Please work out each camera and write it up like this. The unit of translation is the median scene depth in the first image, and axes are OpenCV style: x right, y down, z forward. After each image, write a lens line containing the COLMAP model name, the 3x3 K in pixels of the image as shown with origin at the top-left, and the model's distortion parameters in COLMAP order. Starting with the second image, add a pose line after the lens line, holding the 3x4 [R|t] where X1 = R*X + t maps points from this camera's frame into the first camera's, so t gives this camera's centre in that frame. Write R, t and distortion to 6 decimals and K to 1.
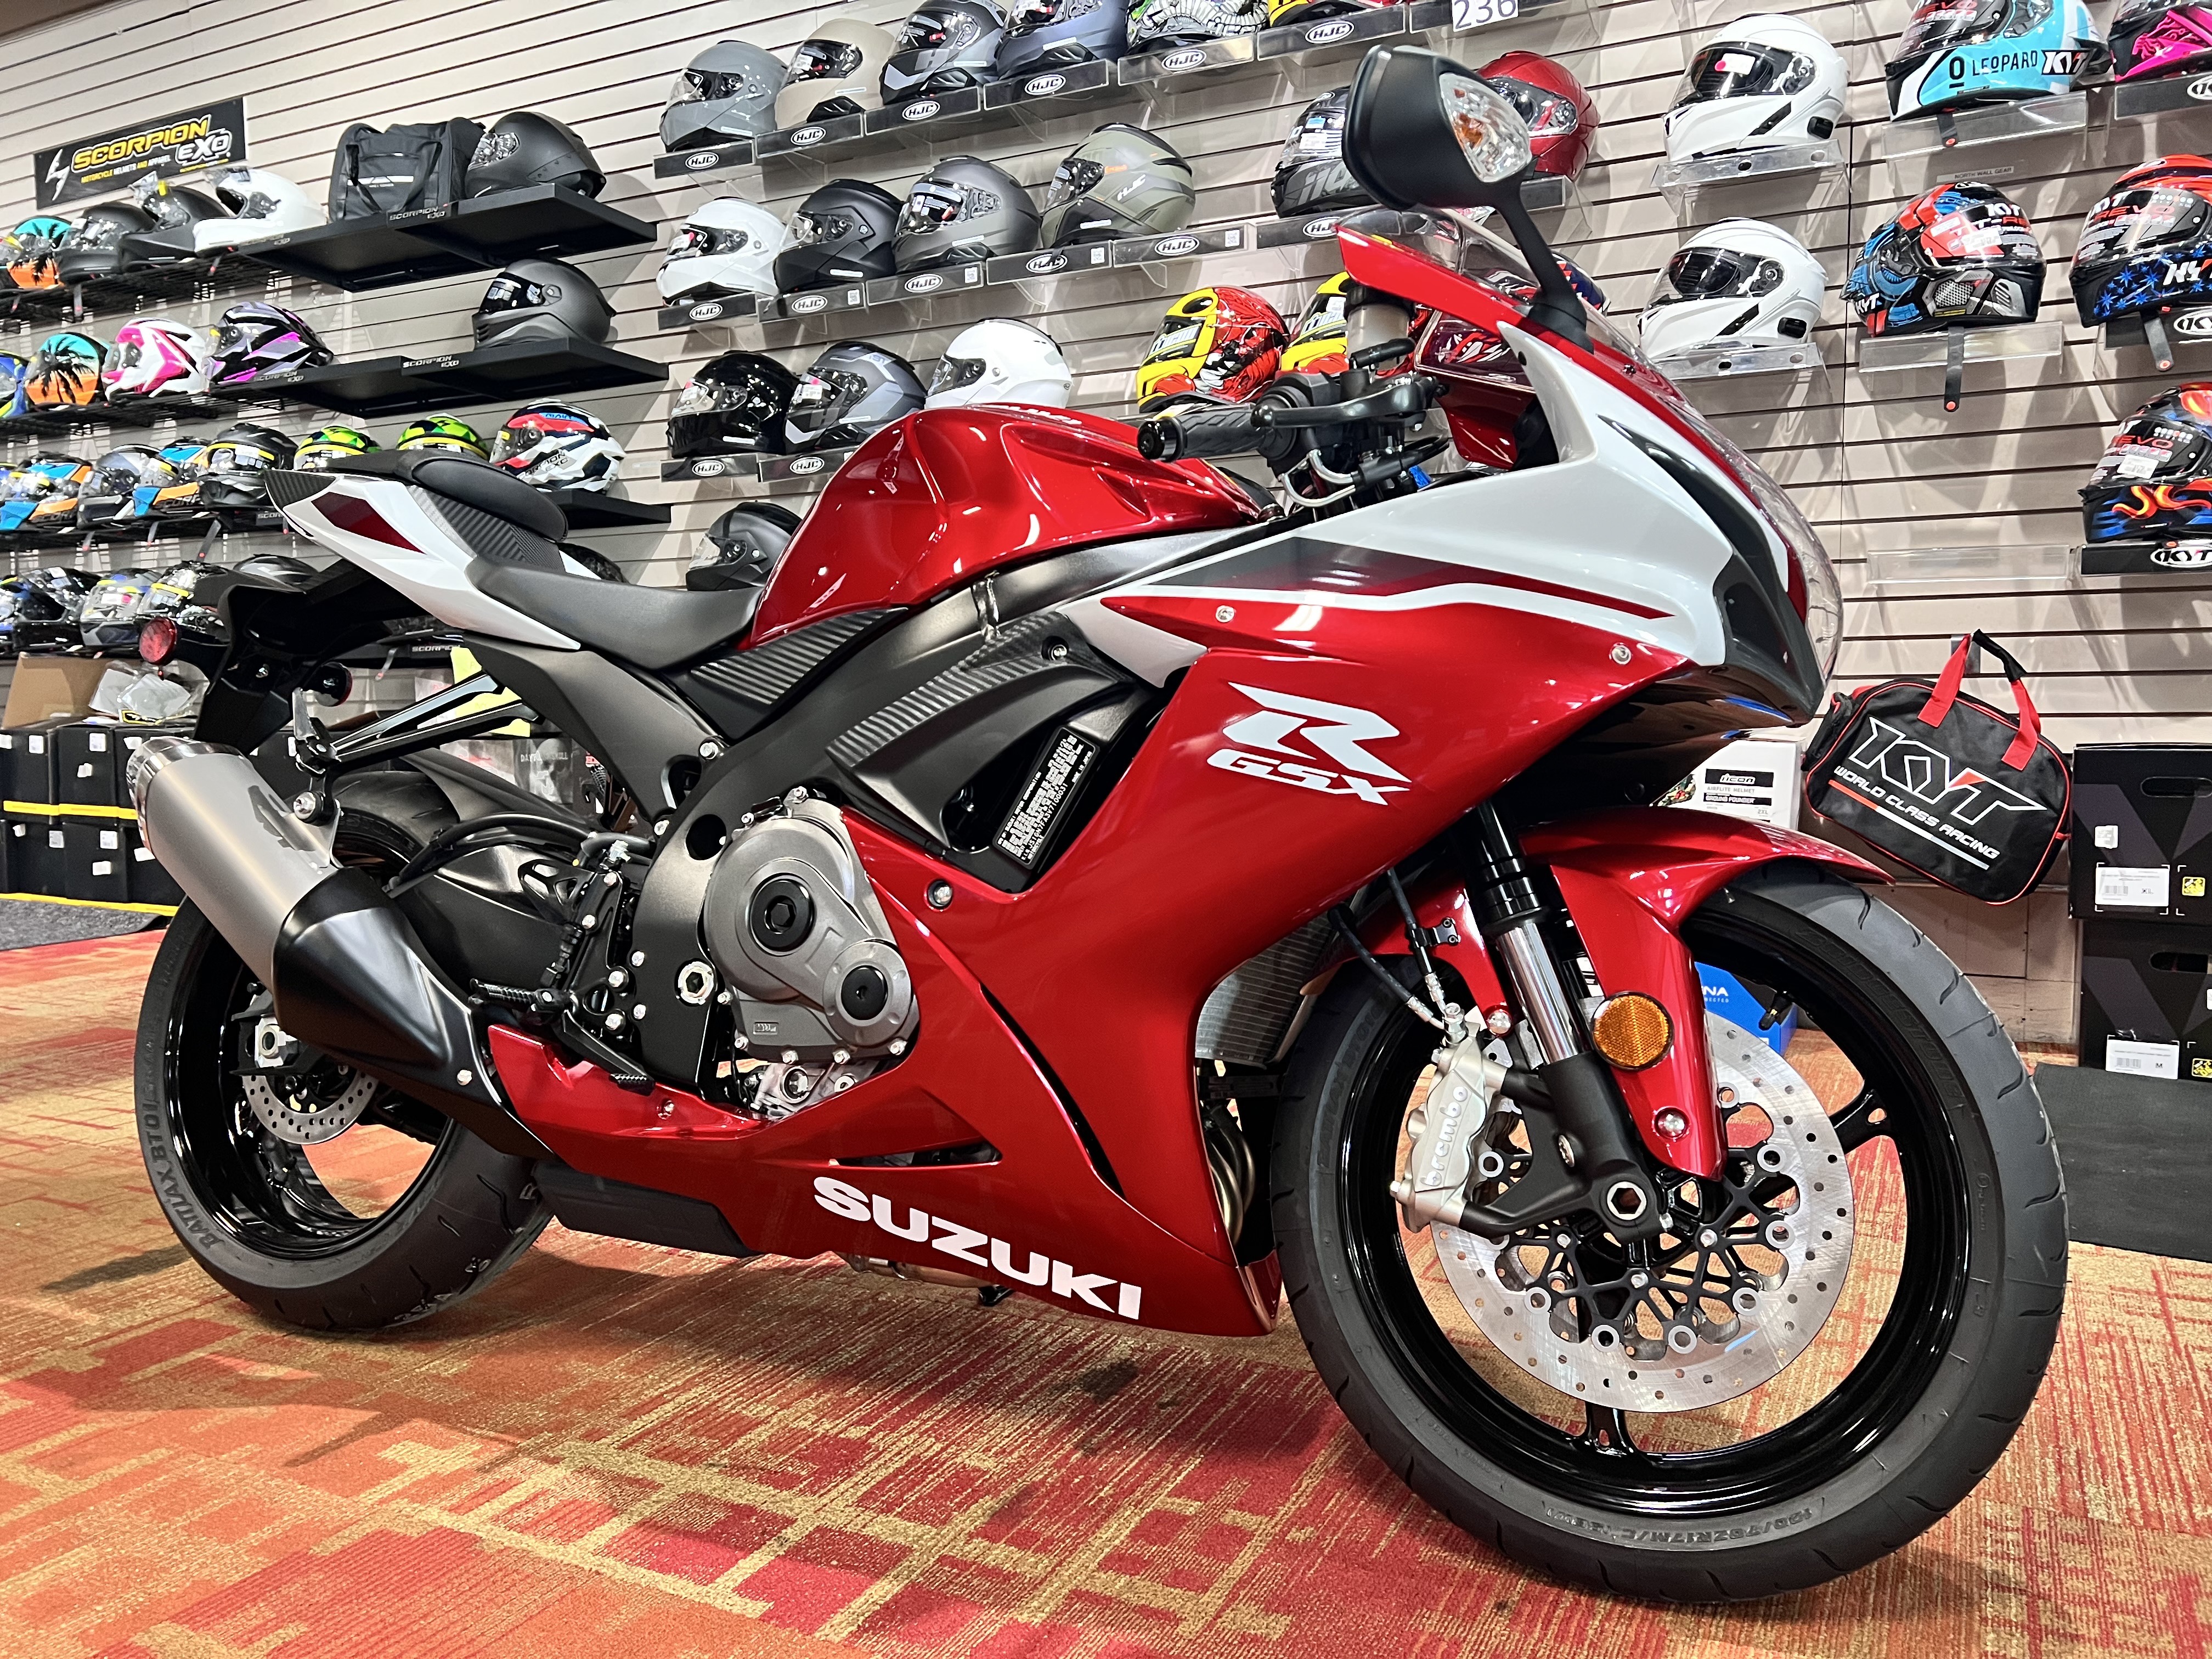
lens RADIAL K [[1666.7, 0, 1118.8], [0, 1666.7, 820.0], [0, 0, 1]] dist [0.063680, -0.070291]
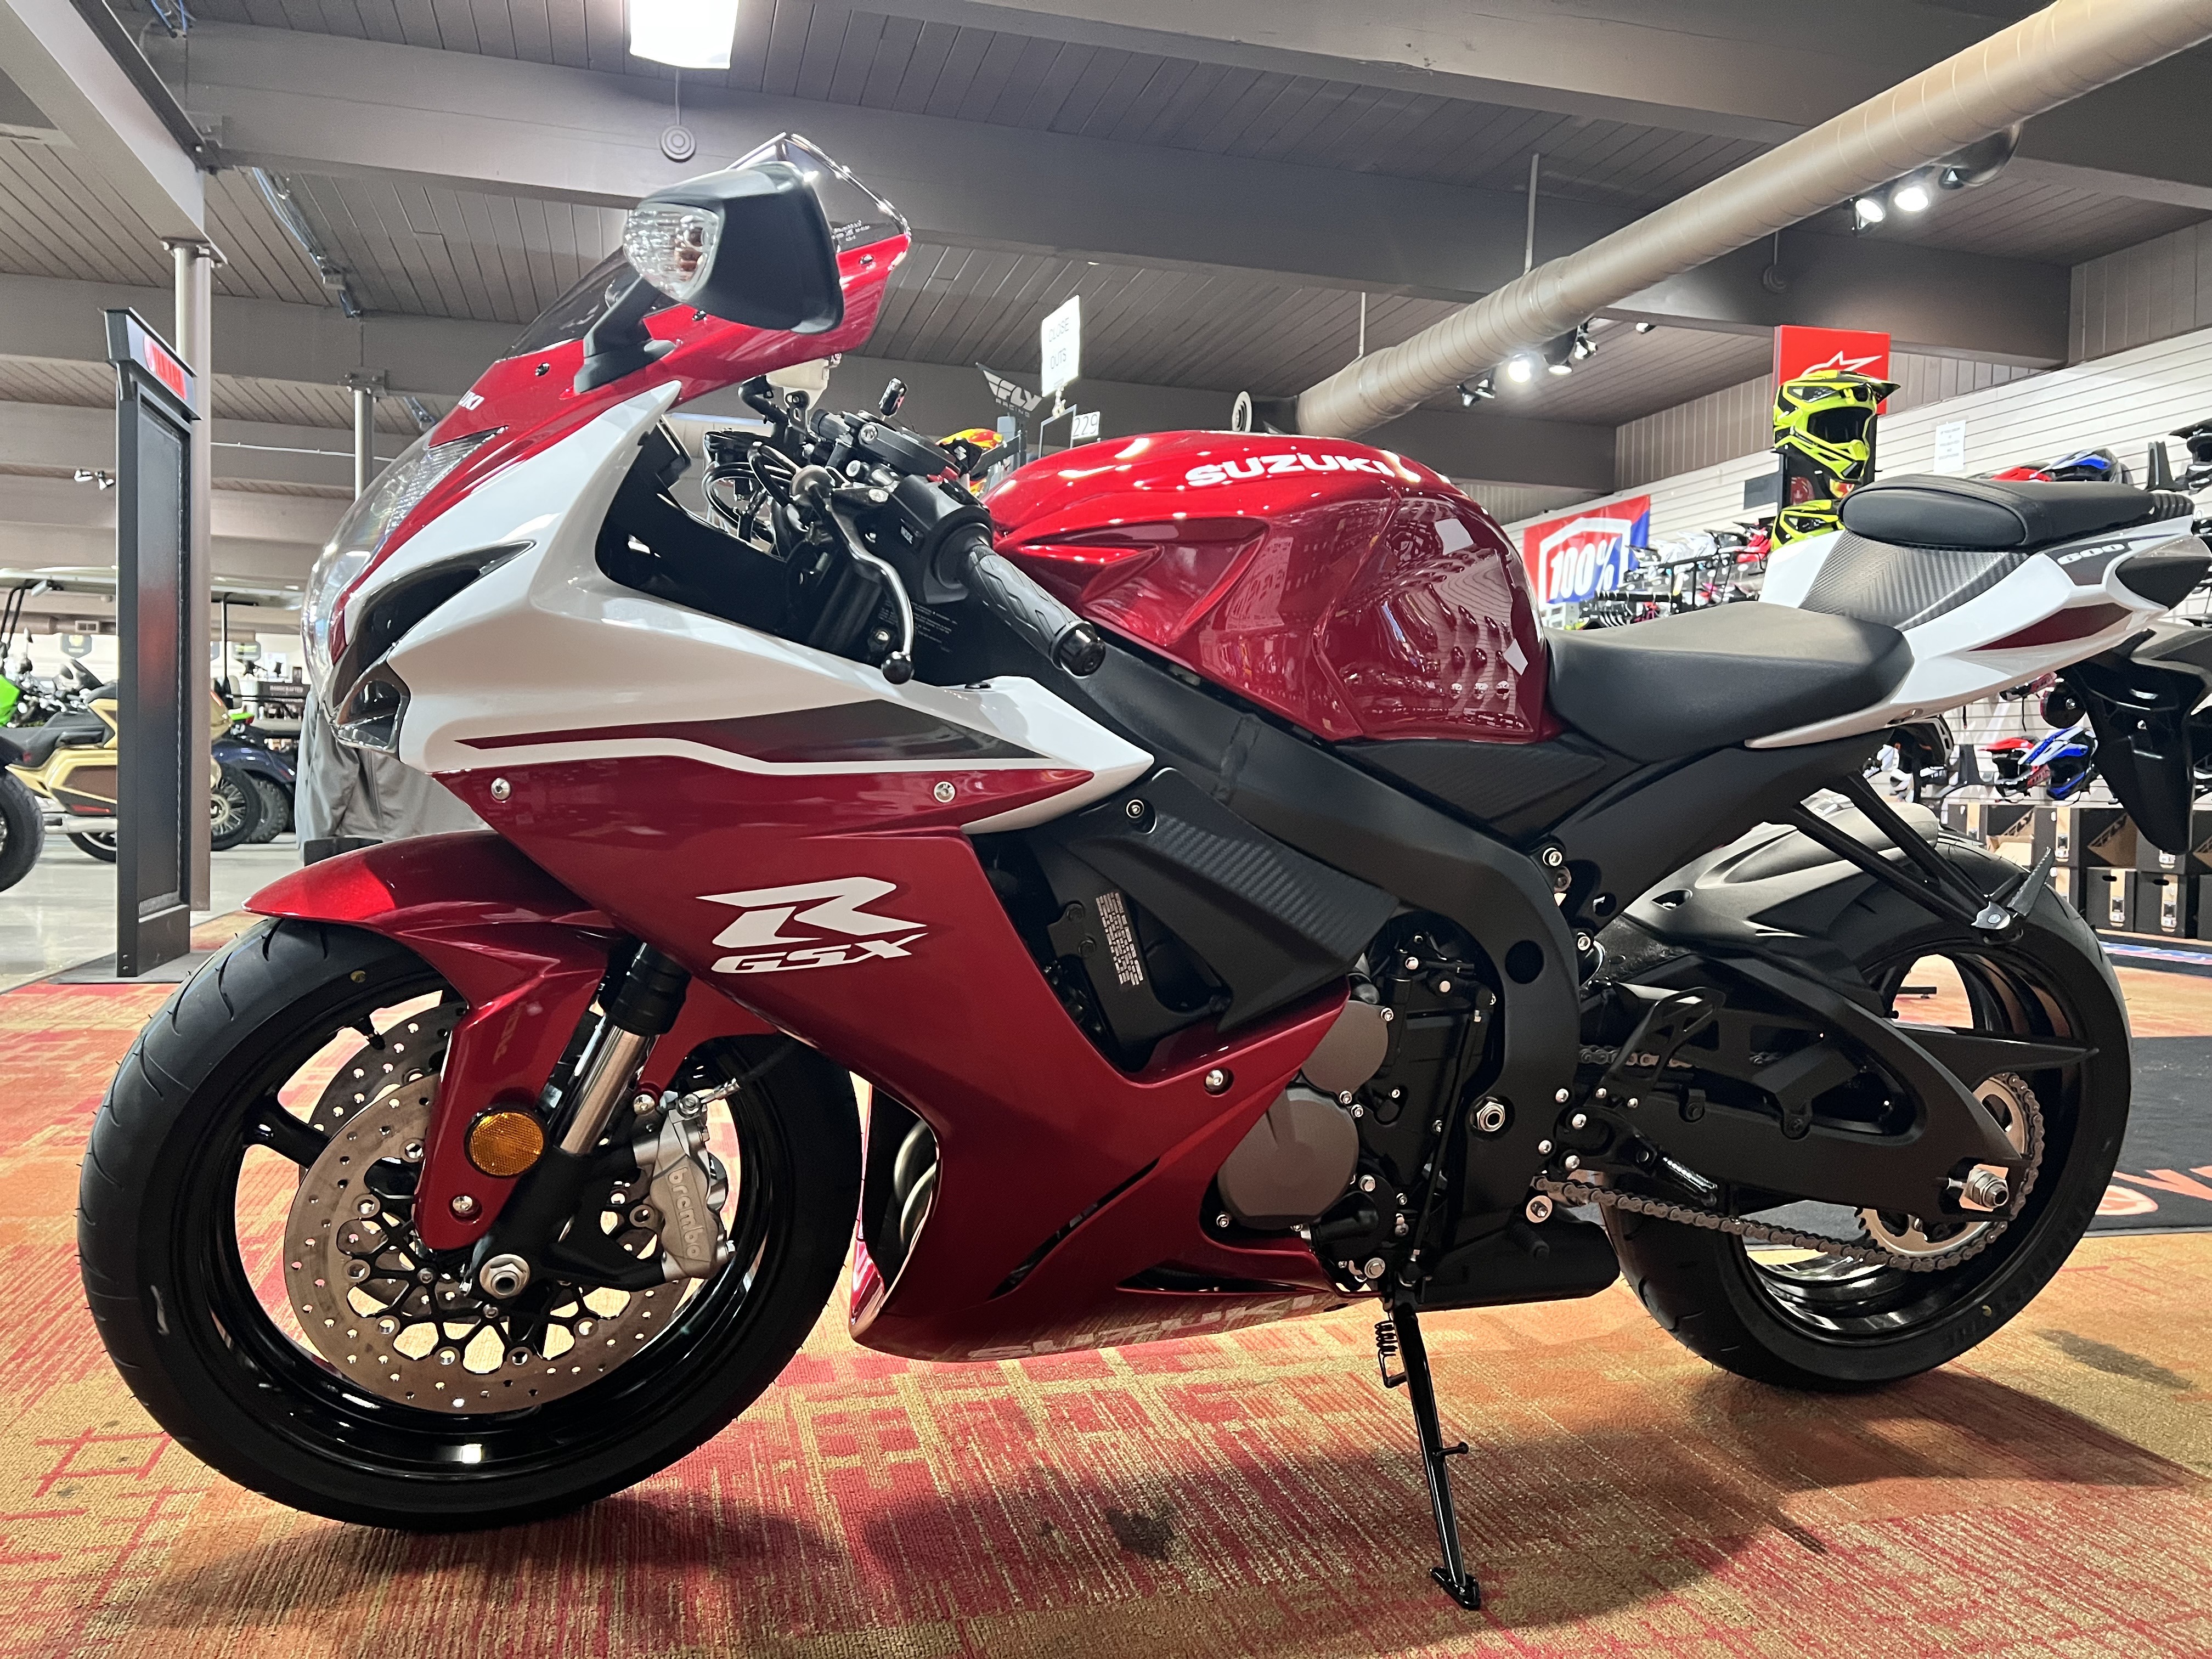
lens RADIAL K [[1666.7, 0, 1105.9], [0, 1666.7, 829.8], [0, 0, 1]] dist [0.063680, -0.070291]
pose [[-0.736902, 0.011706, -0.675898, 0.656522], [-0.069504, 0.993239, 0.092979, -0.112082], [0.672417, 0.115494, -0.731106, 1.778745]]
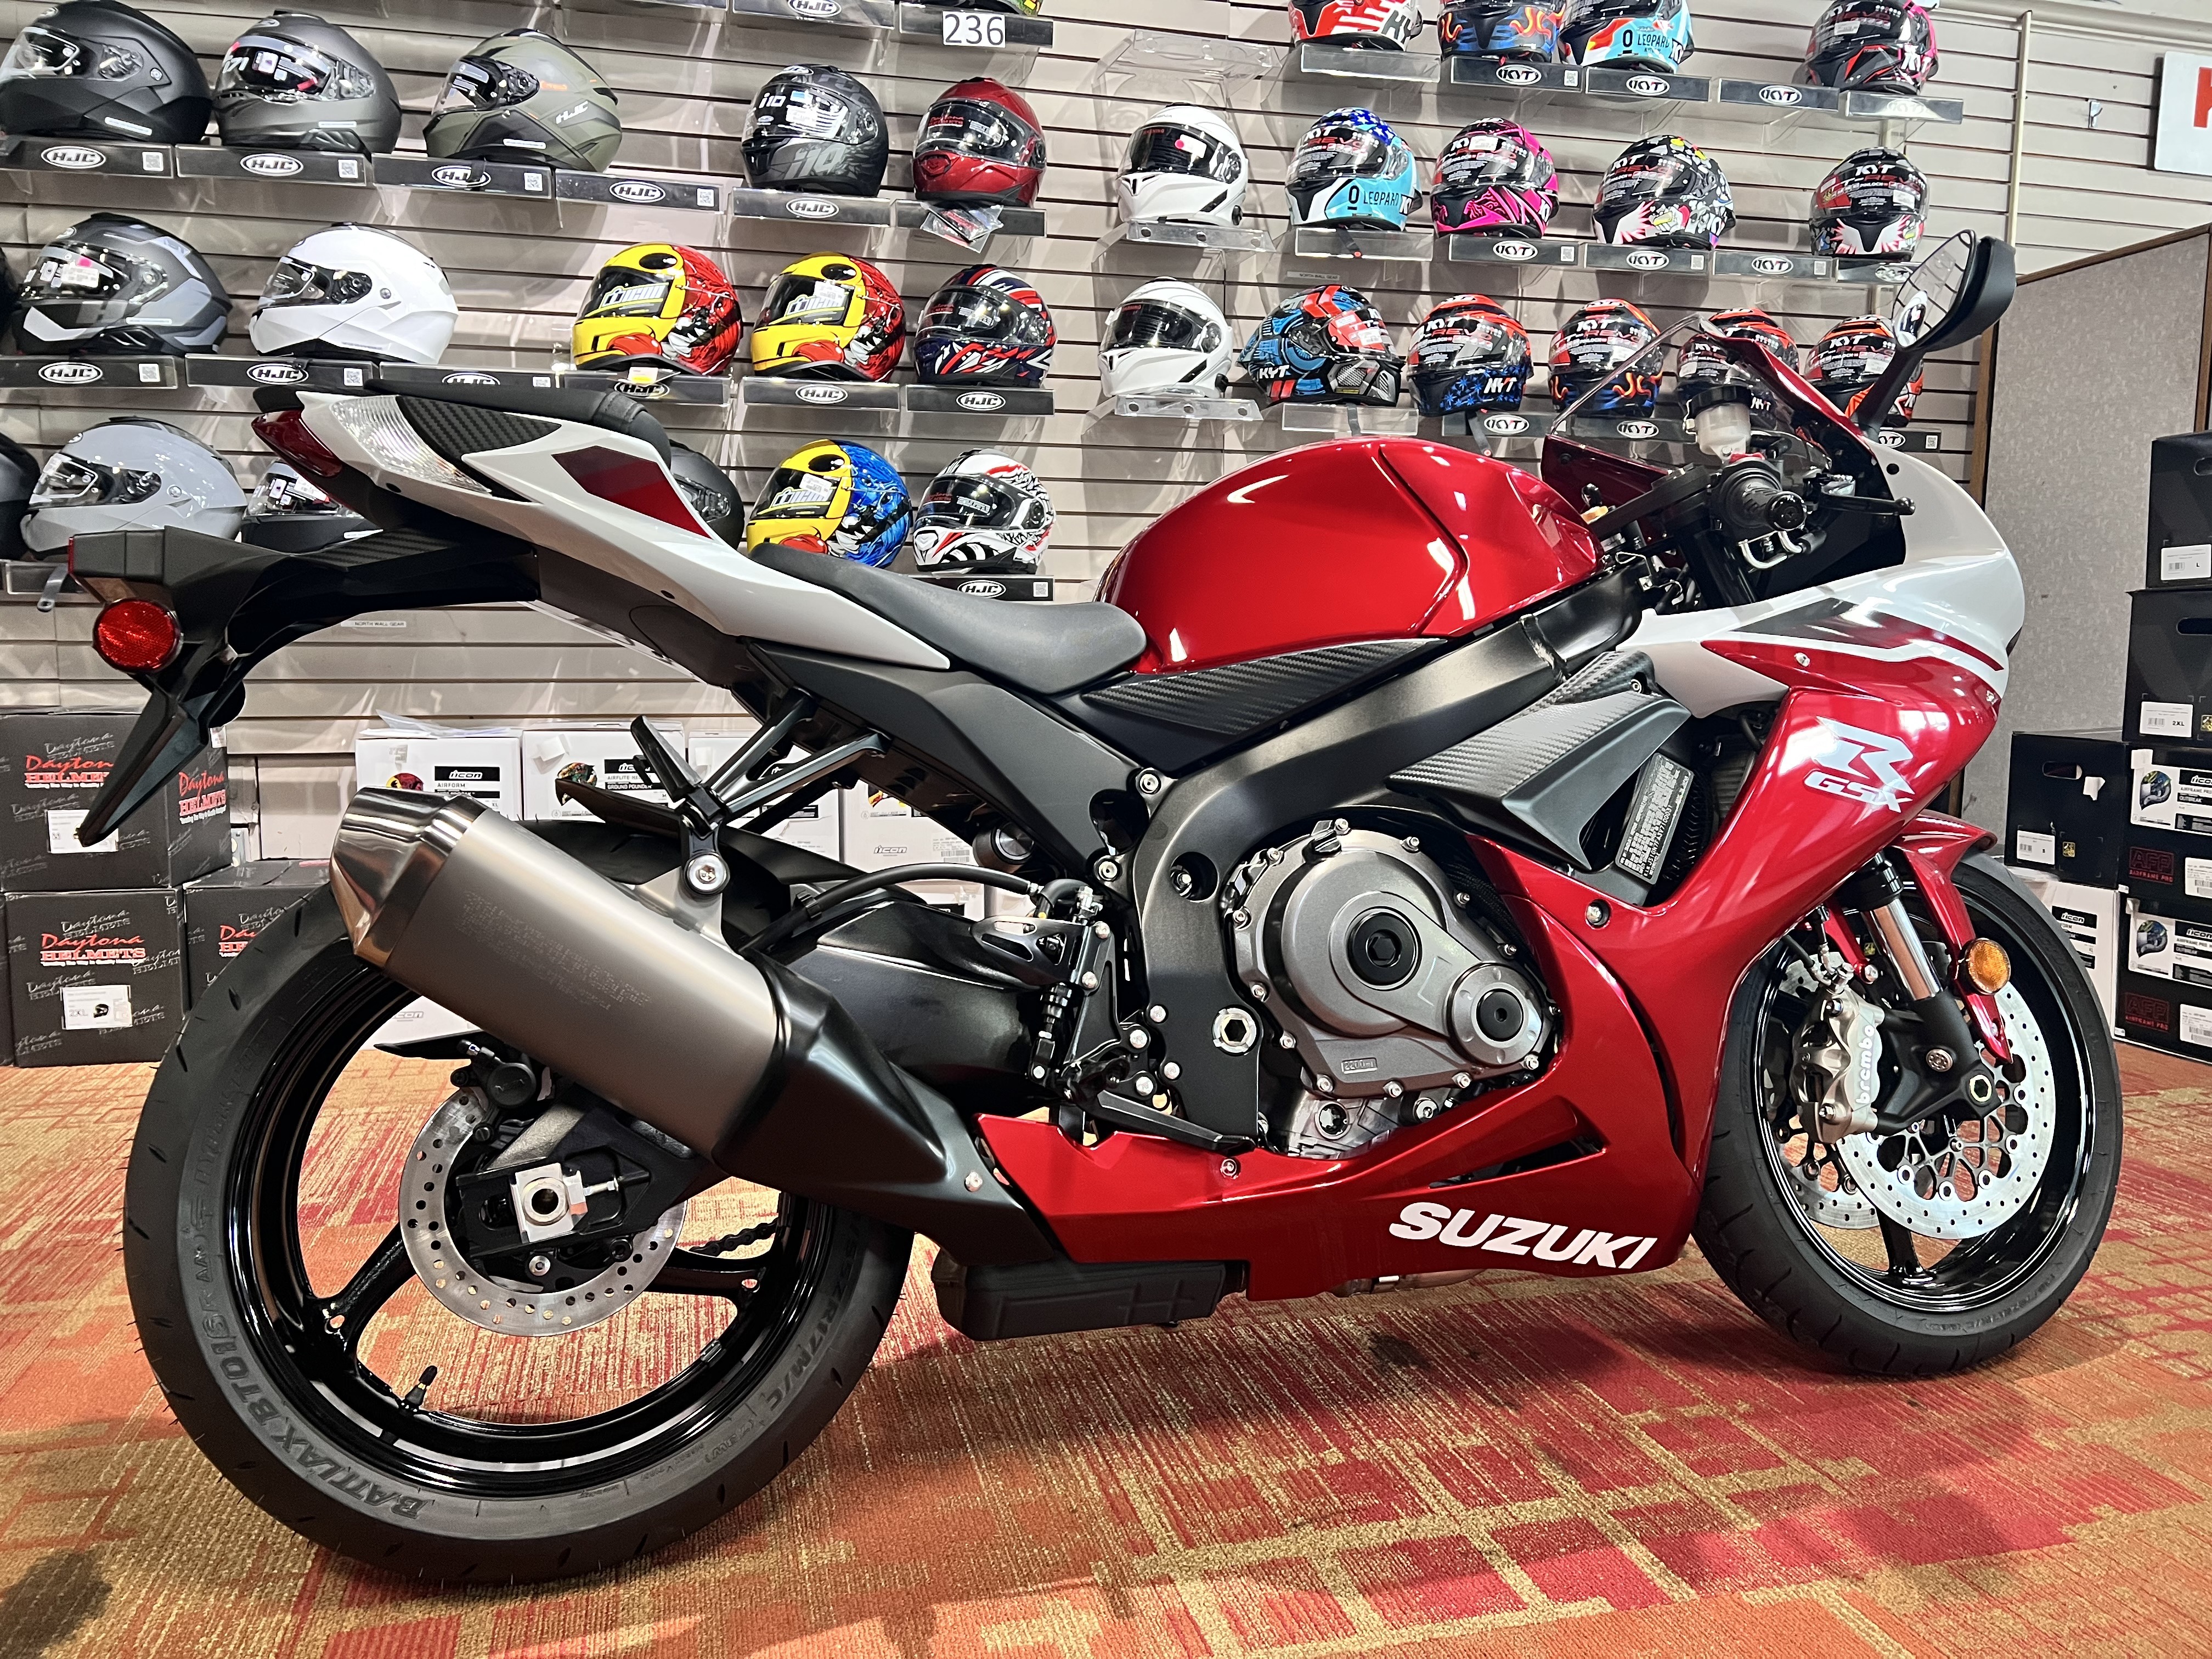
lens RADIAL K [[1666.7, 0, 1114.5], [0, 1666.7, 839.1], [0, 0, 1]] dist [0.063680, -0.070291]
pose [[0.746223, -0.056561, 0.663289, -0.950550], [0.037689, 0.998375, 0.042734, -0.055020], [-0.664629, -0.006890, 0.747142, 0.358387]]
